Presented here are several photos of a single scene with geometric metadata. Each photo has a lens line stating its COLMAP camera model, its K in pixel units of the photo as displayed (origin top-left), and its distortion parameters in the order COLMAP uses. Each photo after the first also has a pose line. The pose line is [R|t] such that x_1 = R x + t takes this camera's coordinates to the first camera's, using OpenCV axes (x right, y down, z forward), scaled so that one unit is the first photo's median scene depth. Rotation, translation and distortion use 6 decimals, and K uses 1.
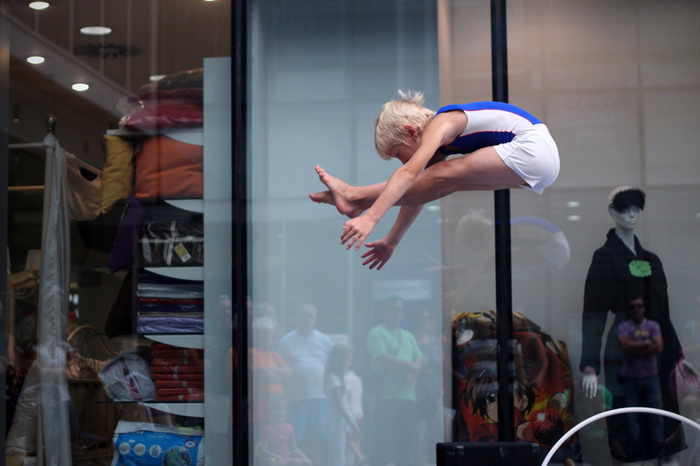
lens RADIAL K [[1663.5, 0, 350.0], [0, 1663.5, 233.0], [0, 0, 1]] dist [-0.031352, -0.993541]
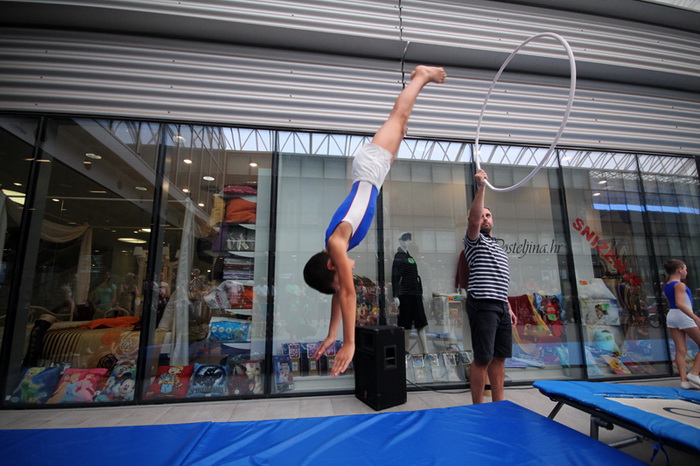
lens RADIAL K [[329.1, 0, 348.3], [0, 329.1, 242.0], [0, 0, 1]] dist [-0.003246, -0.000401]
pose [[0.958020, 0.053332, 0.281698, -0.092198], [-0.031012, 0.996058, -0.083108, 0.040999], [-0.285020, 0.070883, 0.955897, 0.500735]]
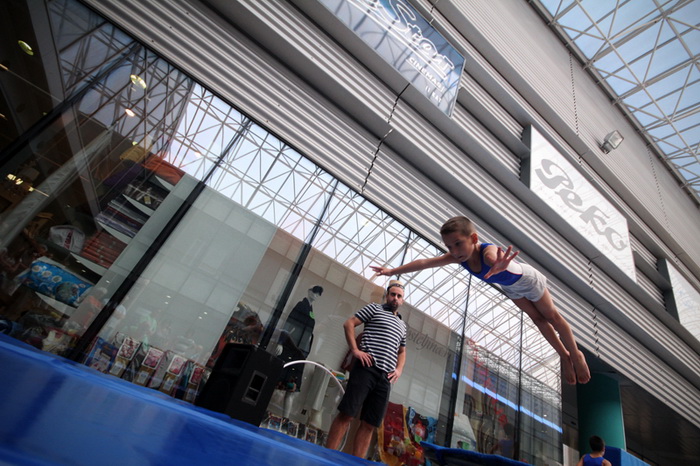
lens RADIAL K [[327.9, 0, 357.2], [0, 327.9, 234.9], [0, 0, 1]] dist [0.017431, -0.022457]
pose [[0.704297, 0.559963, 0.436357, -0.072934], [-0.360258, 0.811561, -0.459980, 0.135324], [-0.611702, 0.166762, 0.773312, 0.551674]]
